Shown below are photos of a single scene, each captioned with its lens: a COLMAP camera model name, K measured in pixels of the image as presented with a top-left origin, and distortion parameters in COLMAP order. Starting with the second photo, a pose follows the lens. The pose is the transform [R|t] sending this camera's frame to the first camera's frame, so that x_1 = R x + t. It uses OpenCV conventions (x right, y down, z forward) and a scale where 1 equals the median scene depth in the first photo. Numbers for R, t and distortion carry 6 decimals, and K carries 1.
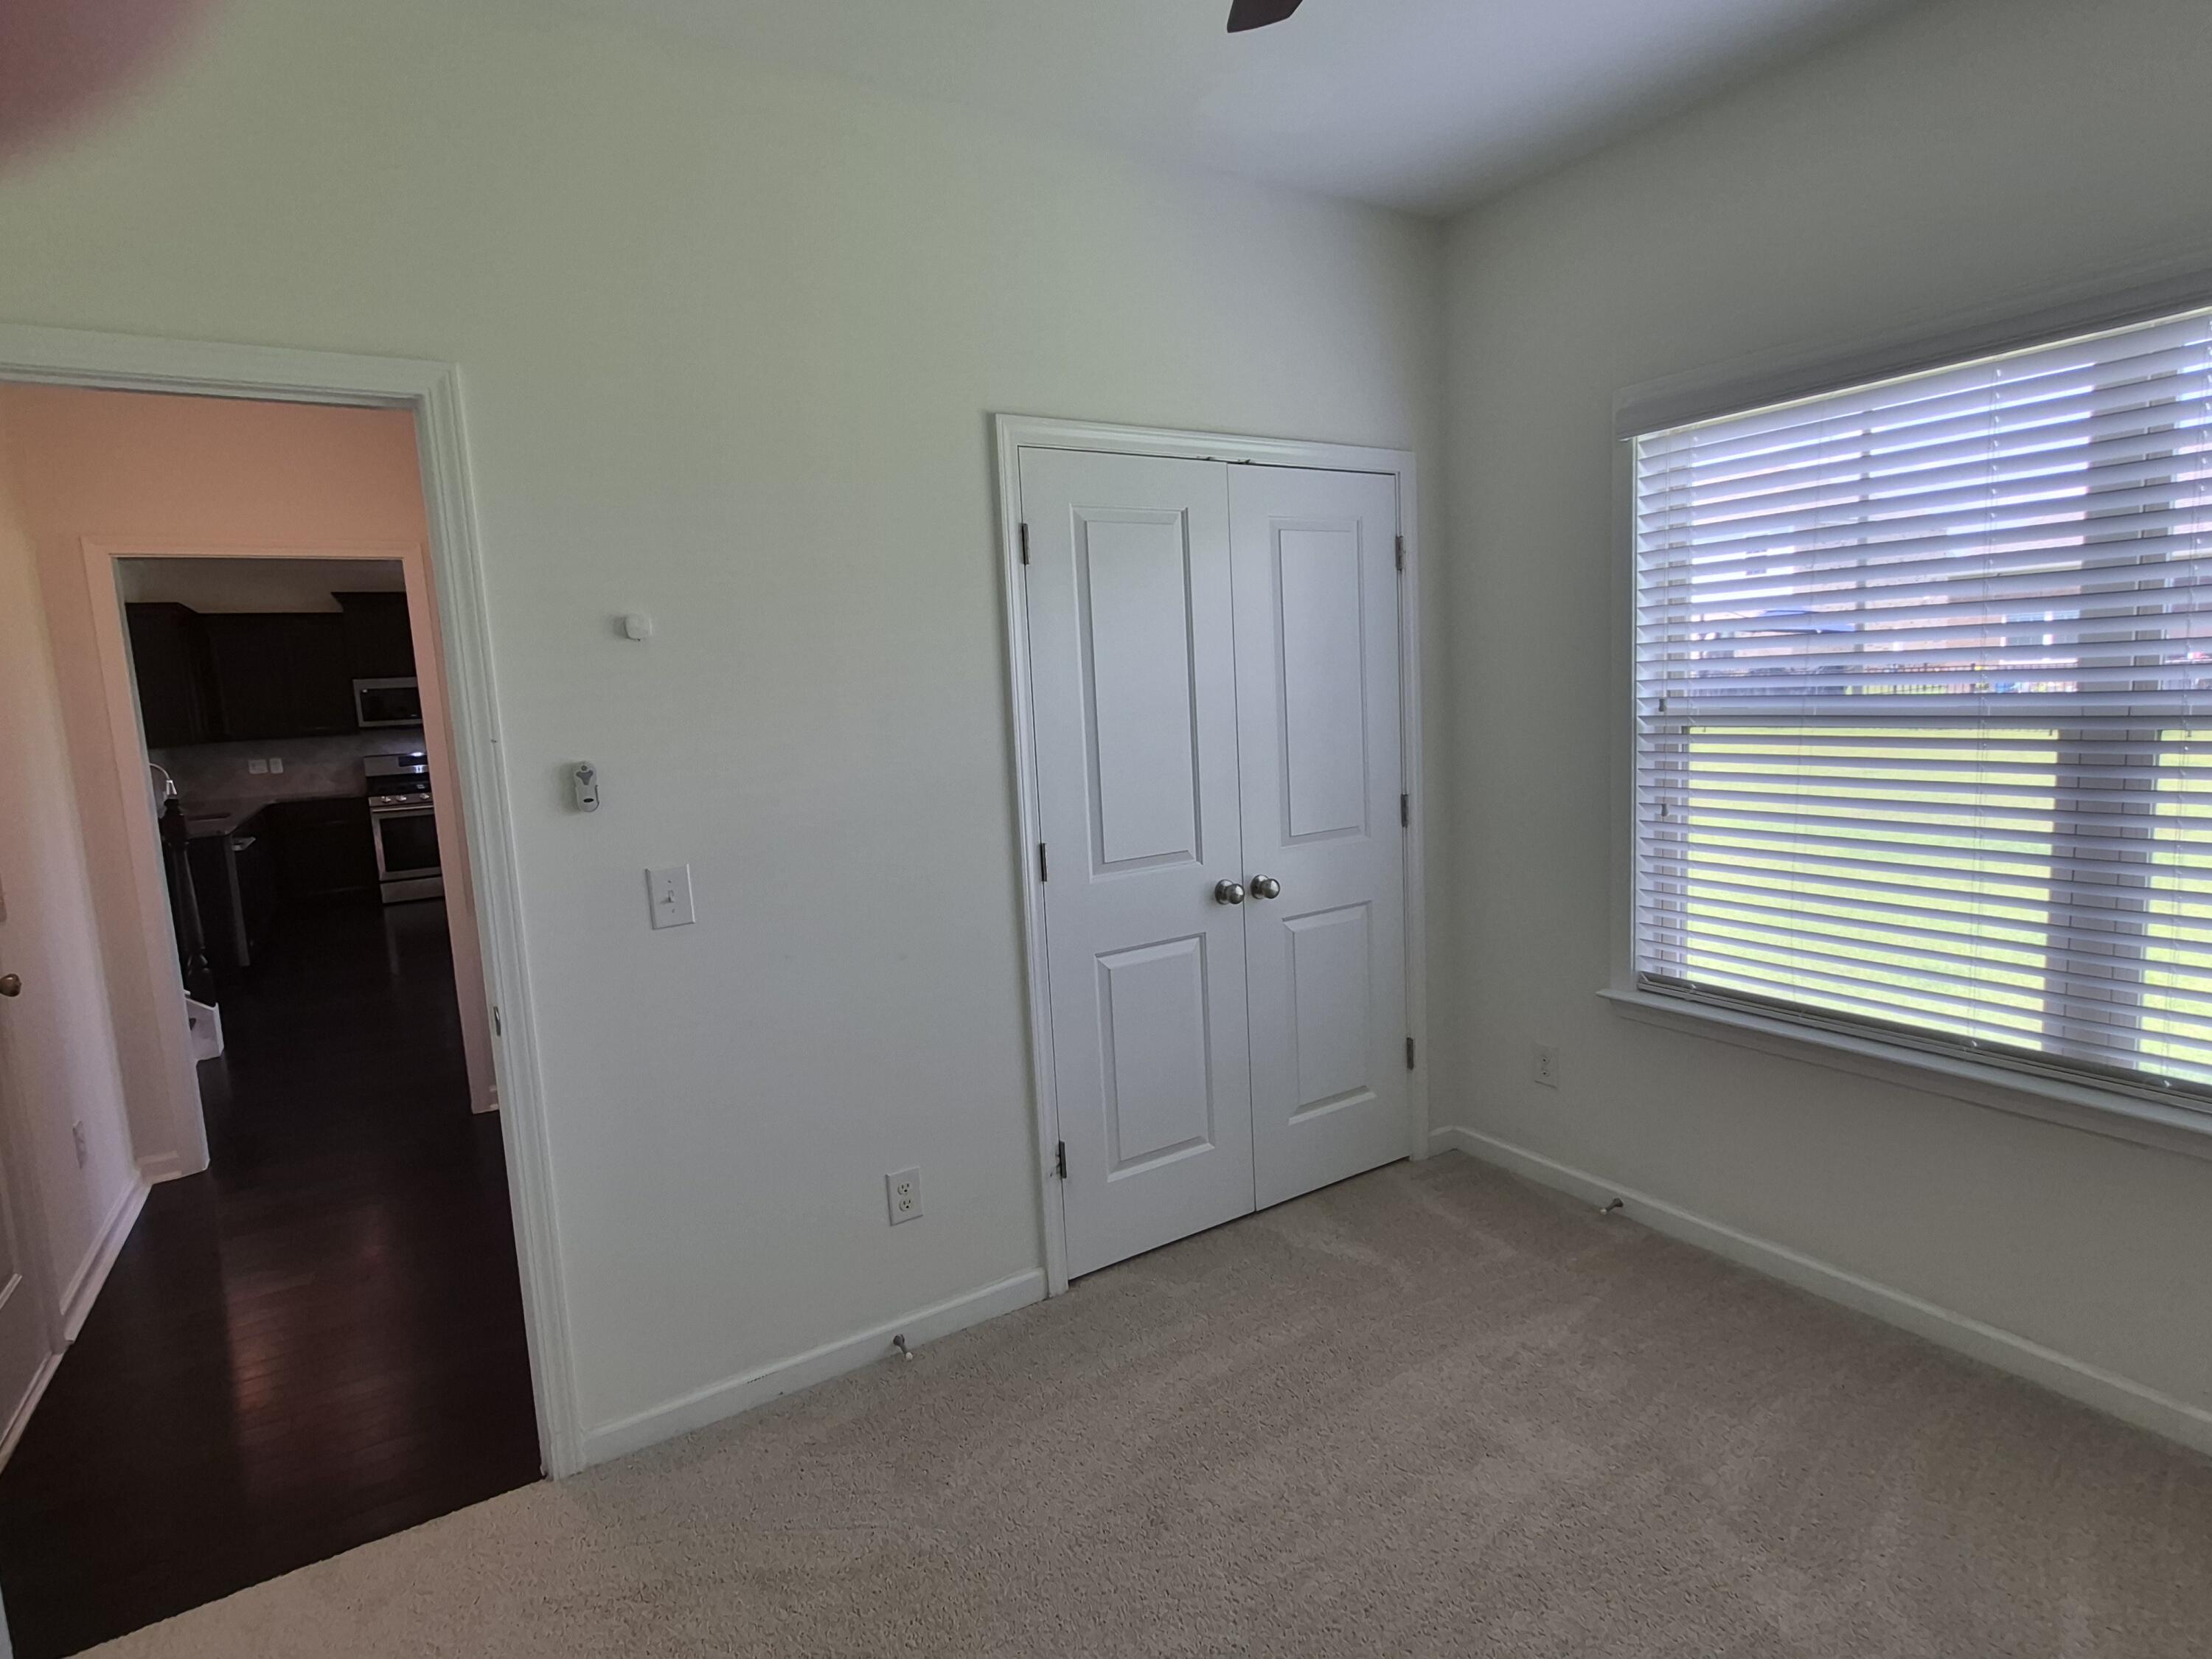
lens RADIAL K [[1122.9, 0, 1091.3], [0, 1122.9, 817.2], [0, 0, 1]] dist [0.000380, 0.000571]
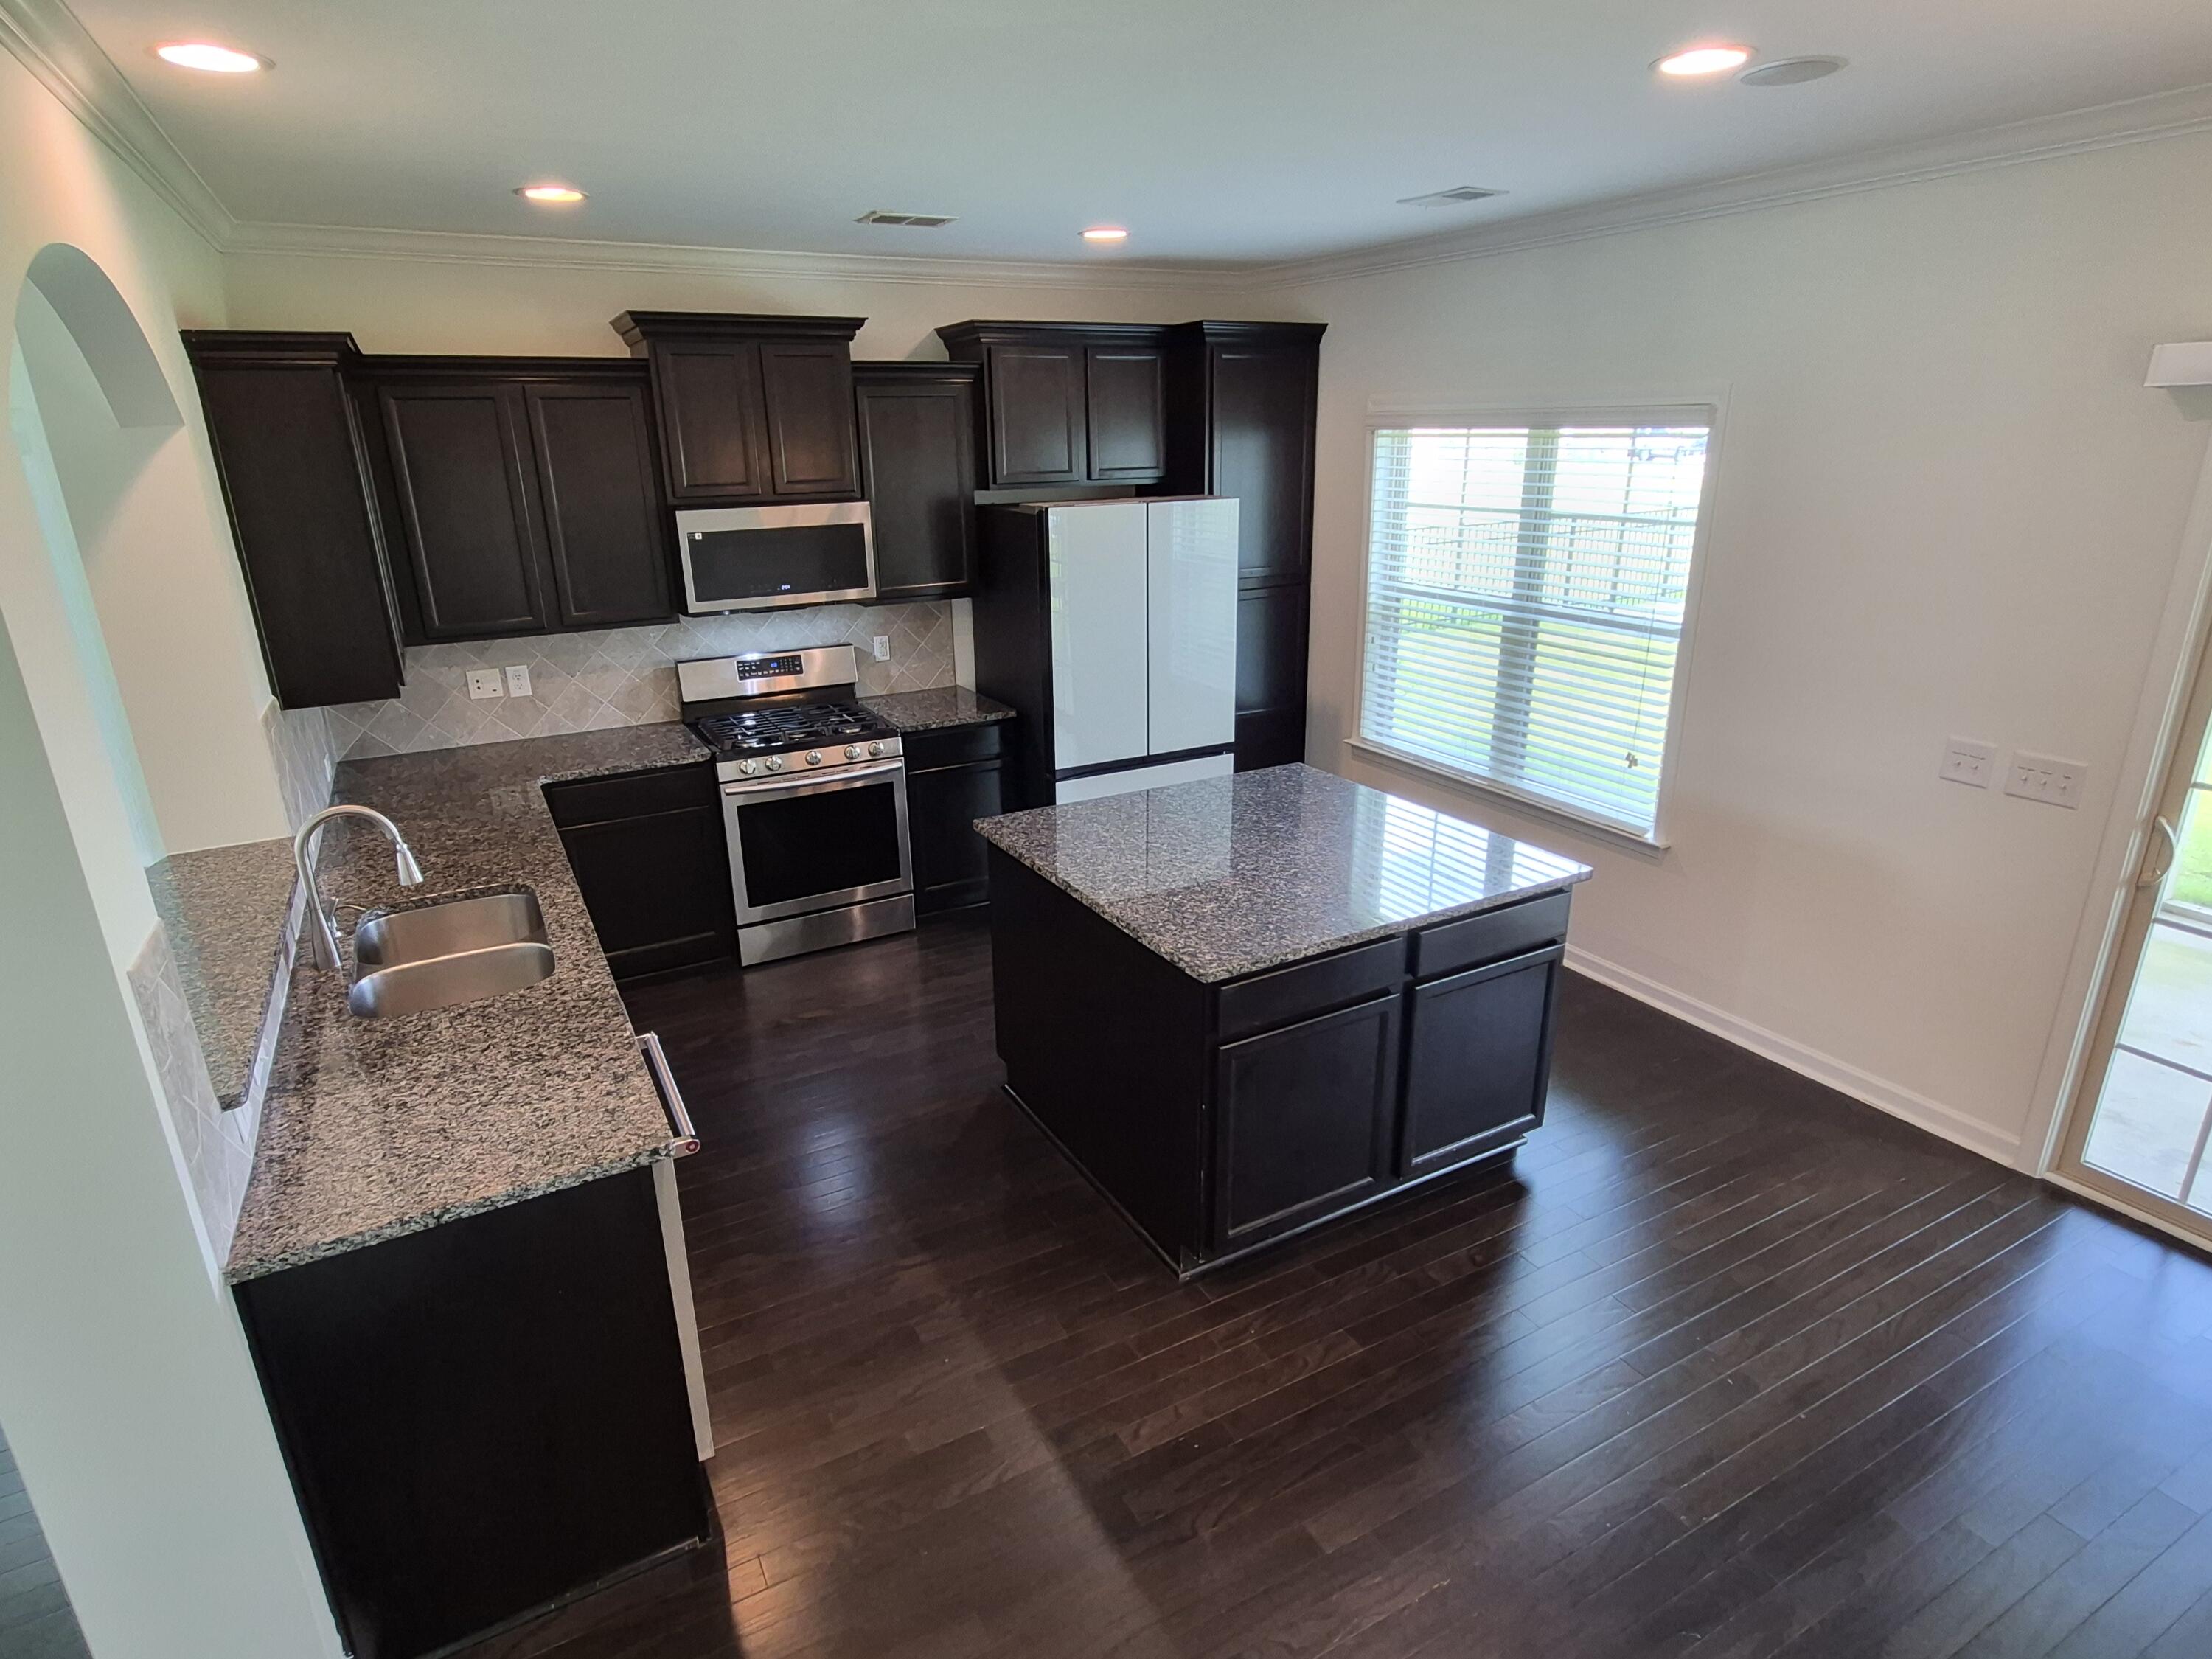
lens RADIAL K [[1178.6, 0, 1095.8], [0, 1178.6, 826.8], [0, 0, 1]] dist [0.012608, -0.008011]
pose [[0.997866, 0.051215, -0.040506, -0.451914], [-0.041788, 0.977545, 0.206544, -0.102005], [0.050174, -0.204410, 0.977599, 0.496140]]
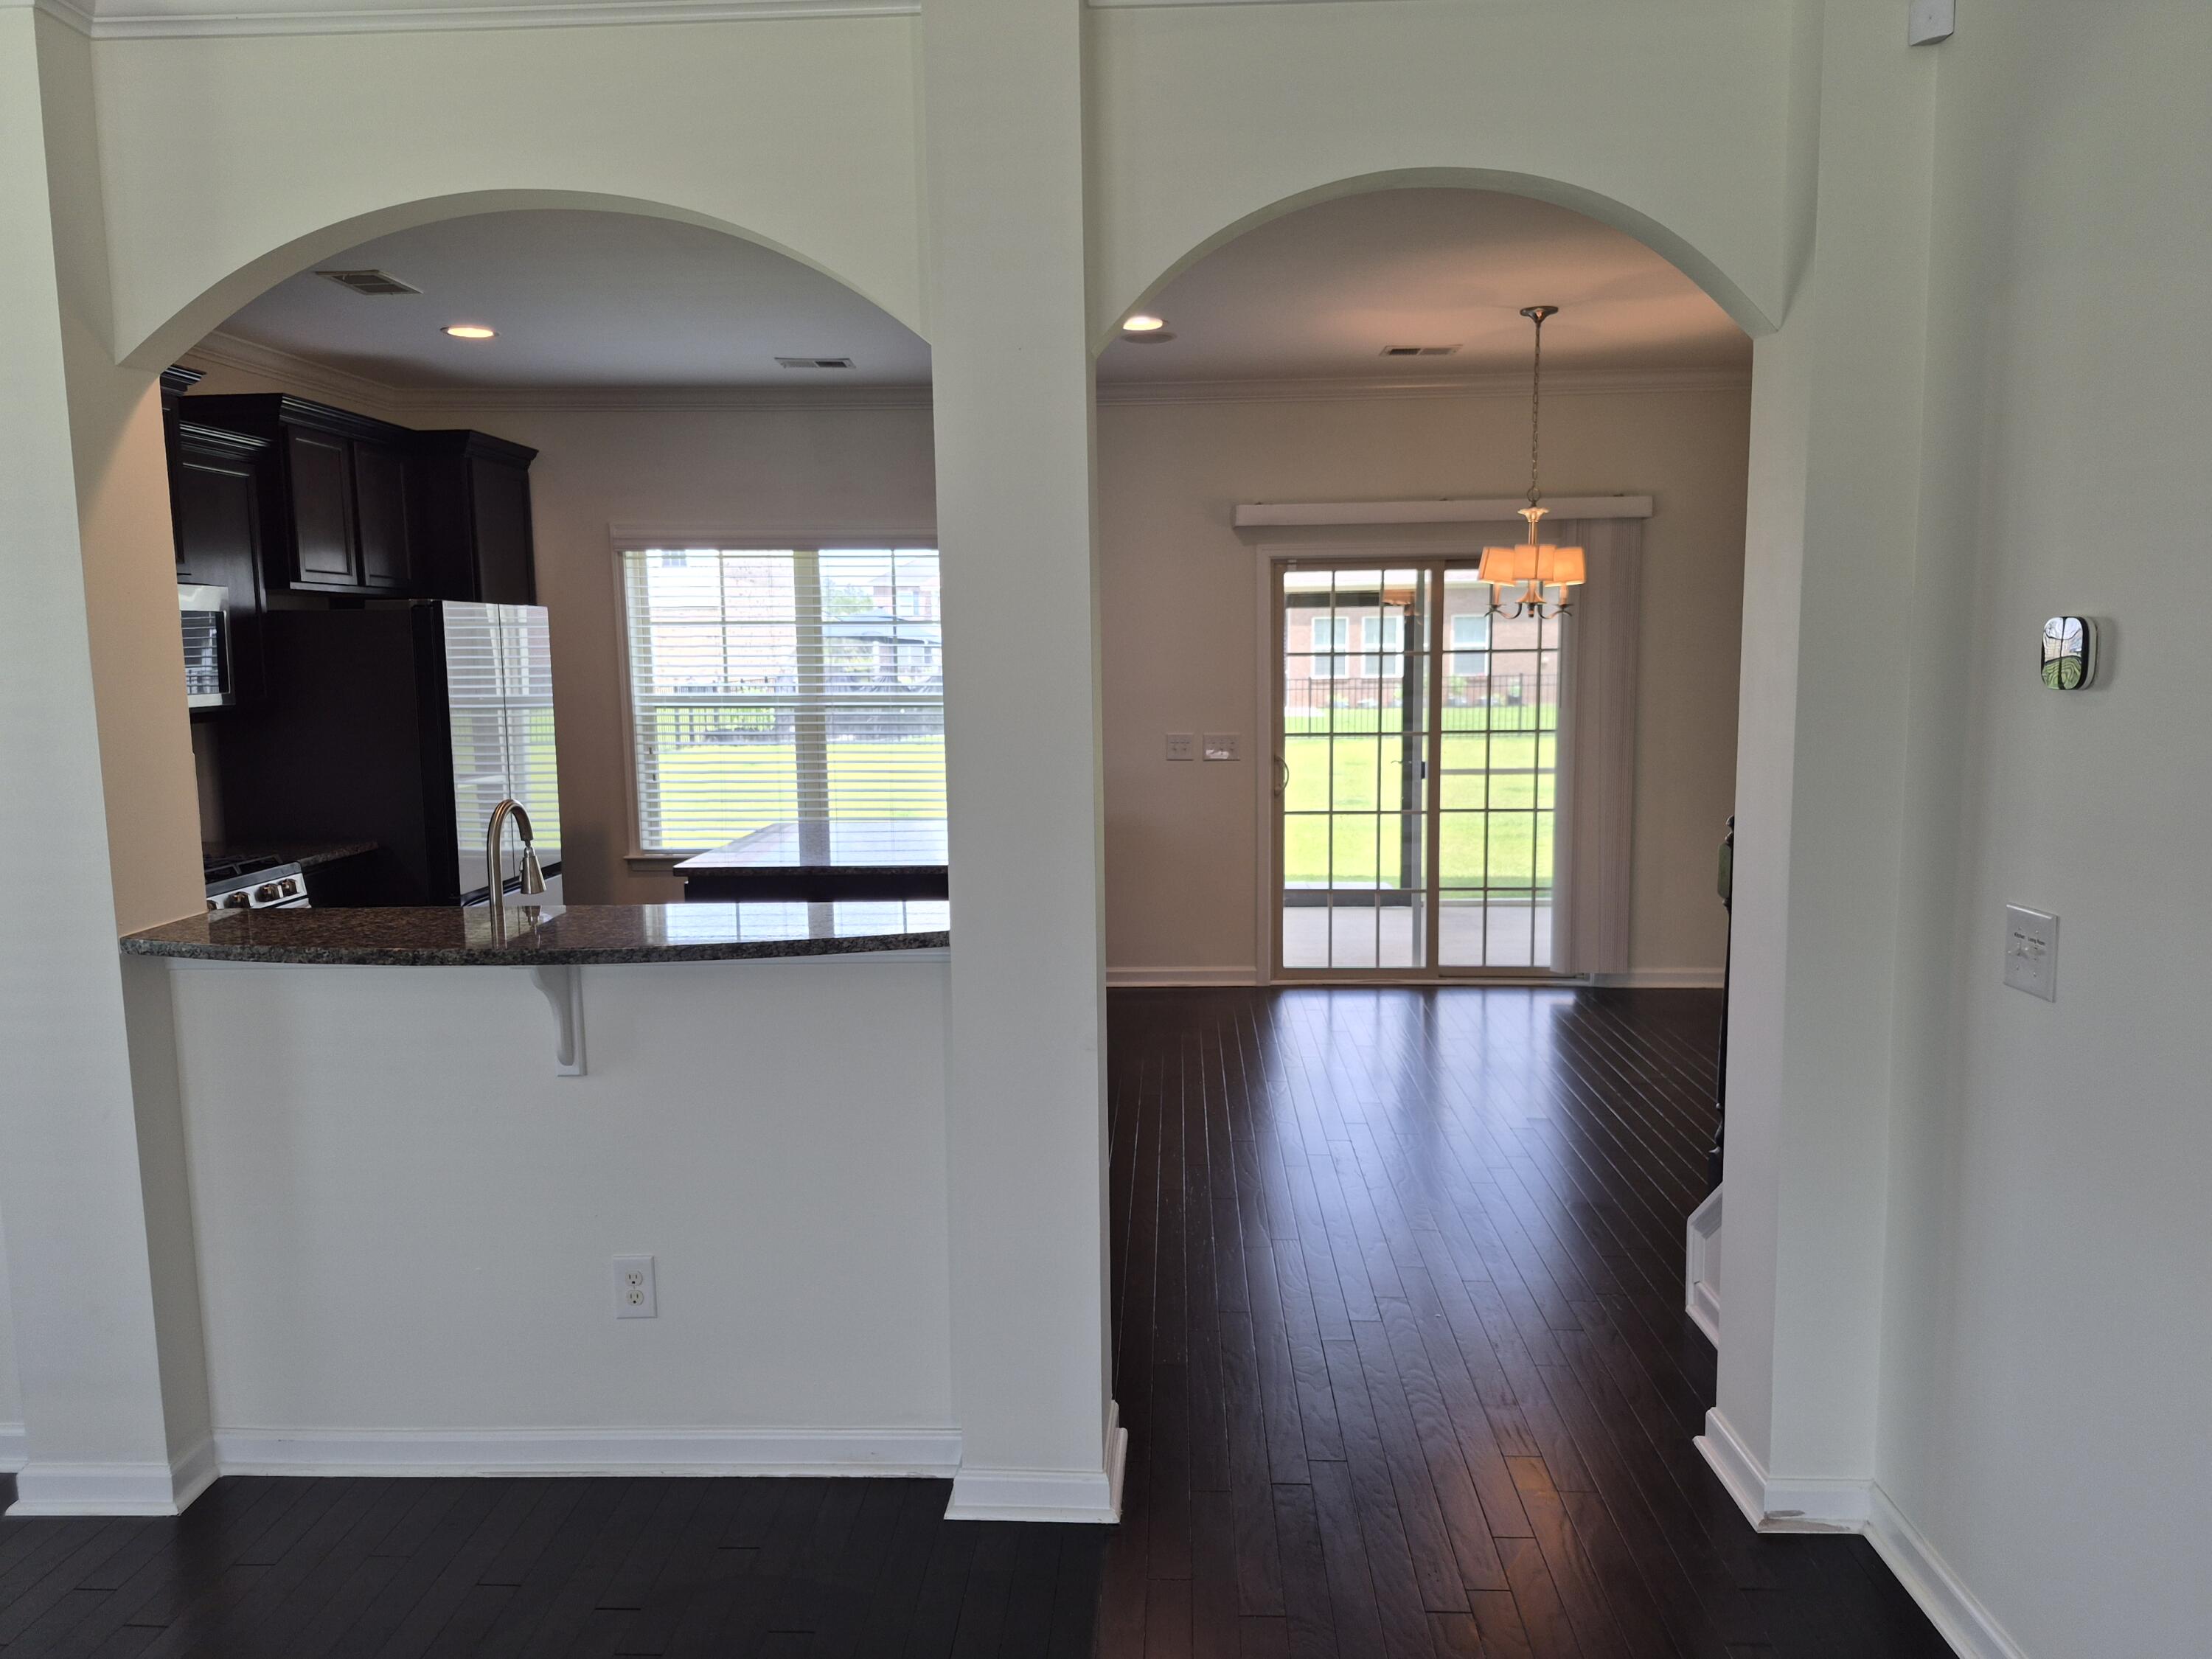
lens RADIAL K [[1522.8, 0, 1102.8], [0, 1522.8, 817.9], [0, 0, 1]] dist [0.083562, -0.105576]
pose [[0.561523, -0.051691, 0.825845, -0.859649], [0.080409, 0.996732, 0.007714, -0.029434], [-0.823545, 0.062074, 0.563845, 0.472898]]
